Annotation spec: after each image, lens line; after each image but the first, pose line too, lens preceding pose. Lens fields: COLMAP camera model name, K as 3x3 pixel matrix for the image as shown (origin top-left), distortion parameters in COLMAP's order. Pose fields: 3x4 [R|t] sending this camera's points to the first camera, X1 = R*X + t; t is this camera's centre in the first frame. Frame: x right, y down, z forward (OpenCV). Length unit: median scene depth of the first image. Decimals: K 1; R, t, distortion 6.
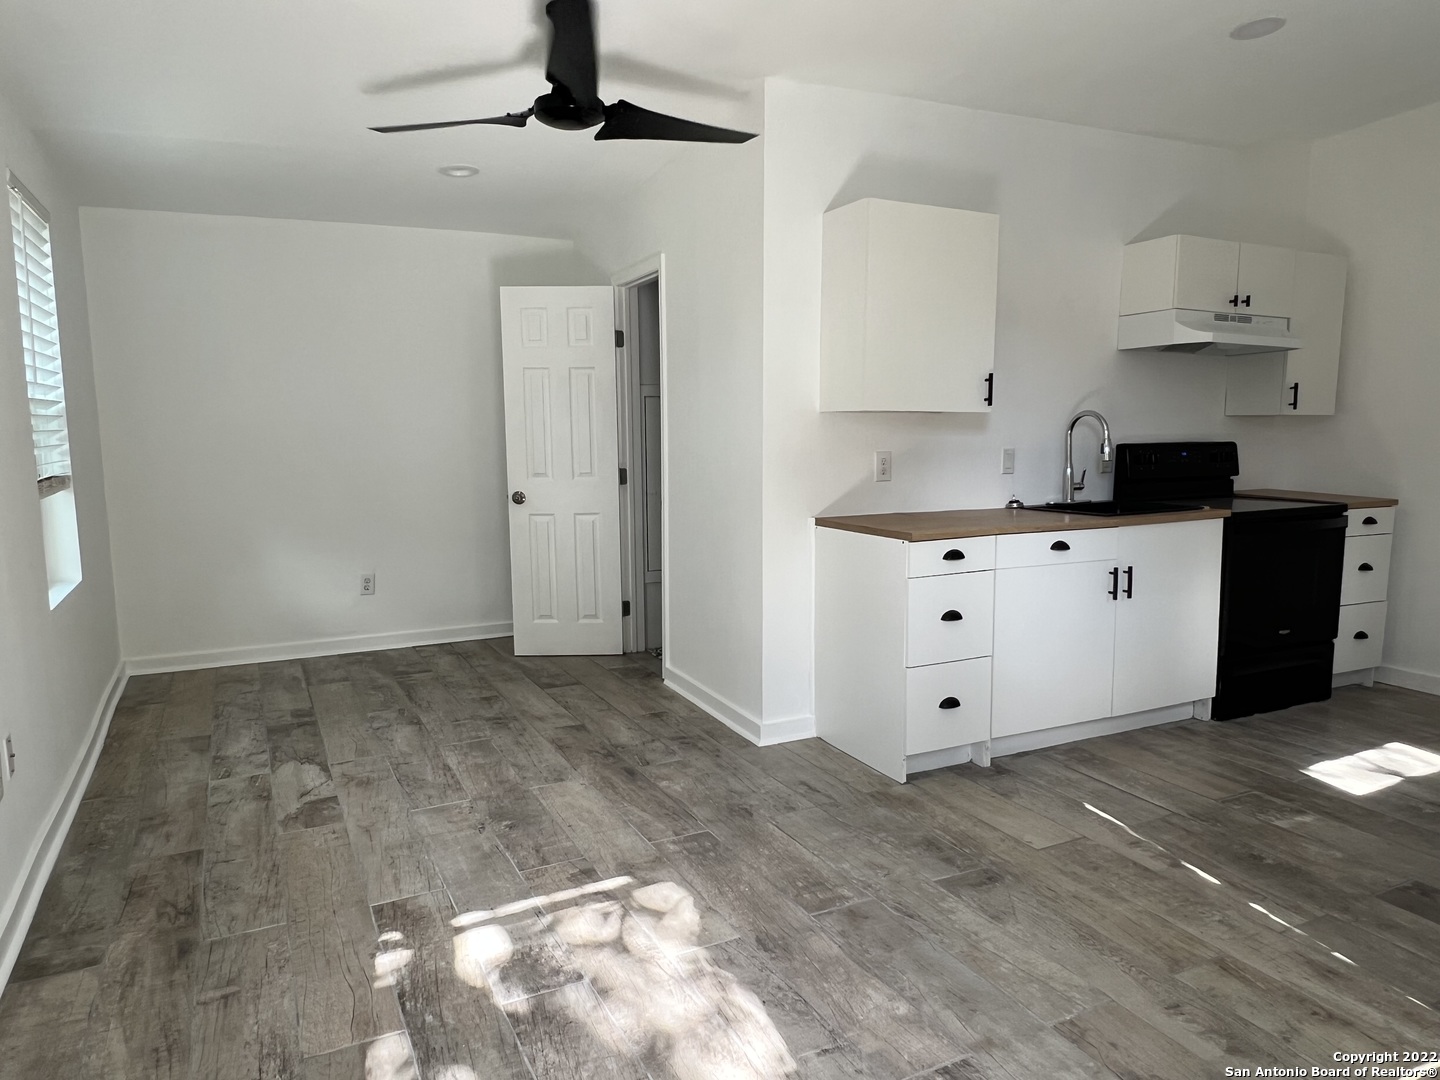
lens RADIAL K [[952.3, 0, 711.1], [0, 952.3, 547.0], [0, 0, 1]] dist [0.001749, -0.000935]
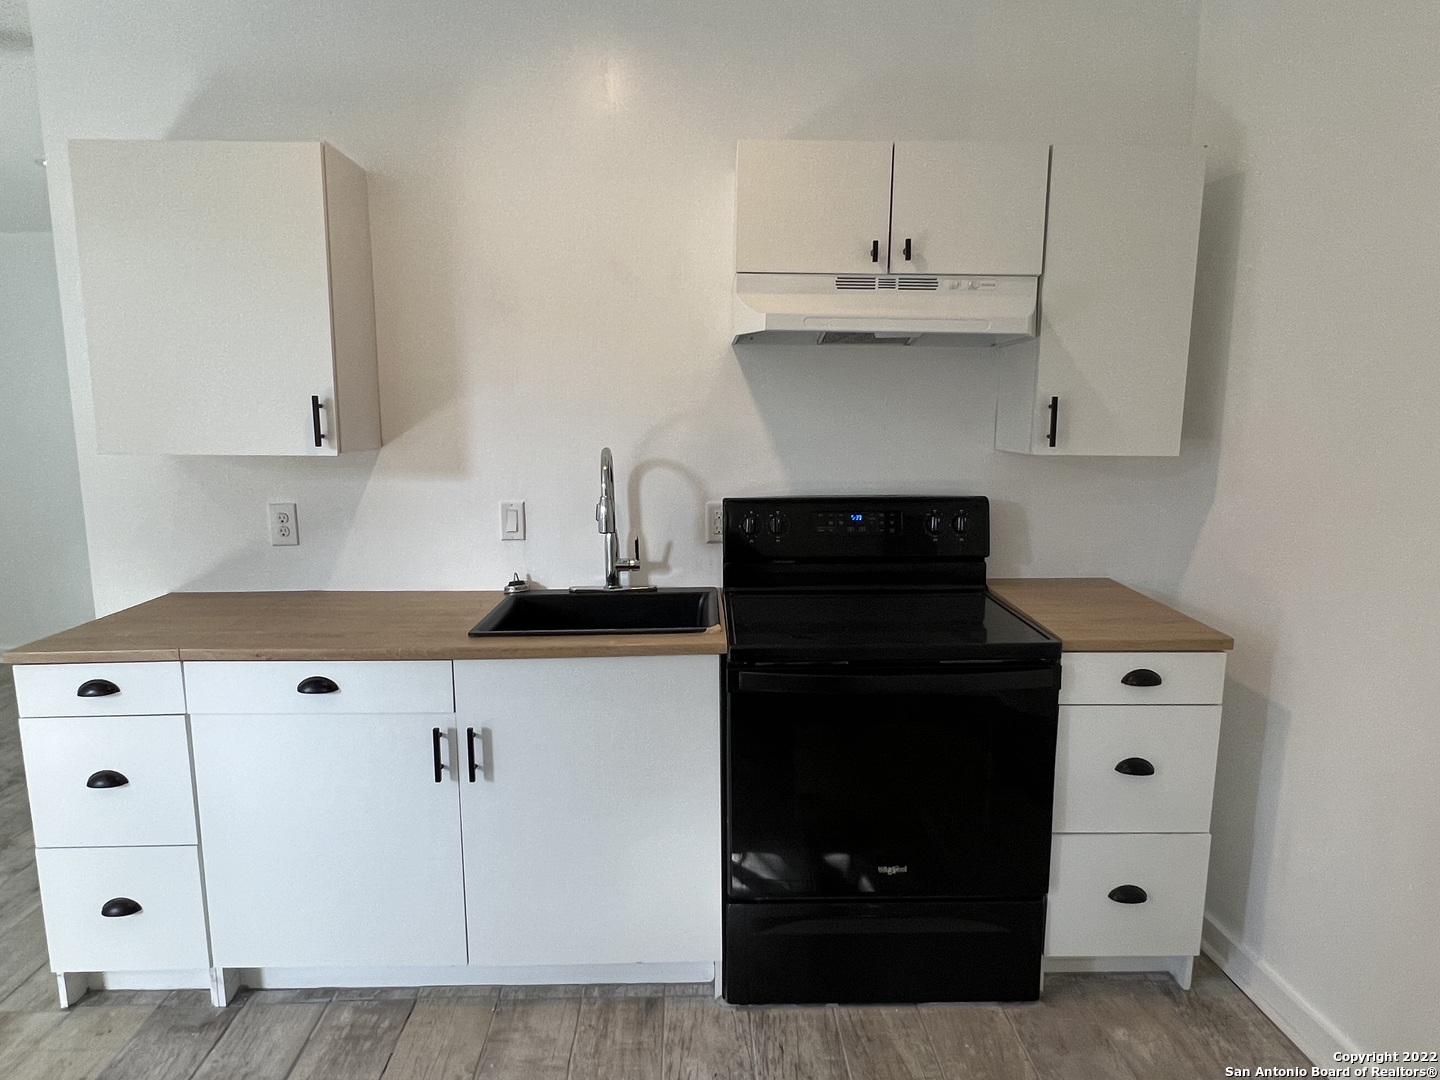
lens RADIAL K [[881.4, 0, 720.0], [0, 881.4, 540.0], [0, 0, 1]] dist [-0.001222, -0.000042]
pose [[0.906638, 0.065703, -0.416762, 0.685812], [-0.052217, 0.997680, 0.043691, -0.109099], [0.418666, -0.017850, 0.907965, 0.494973]]
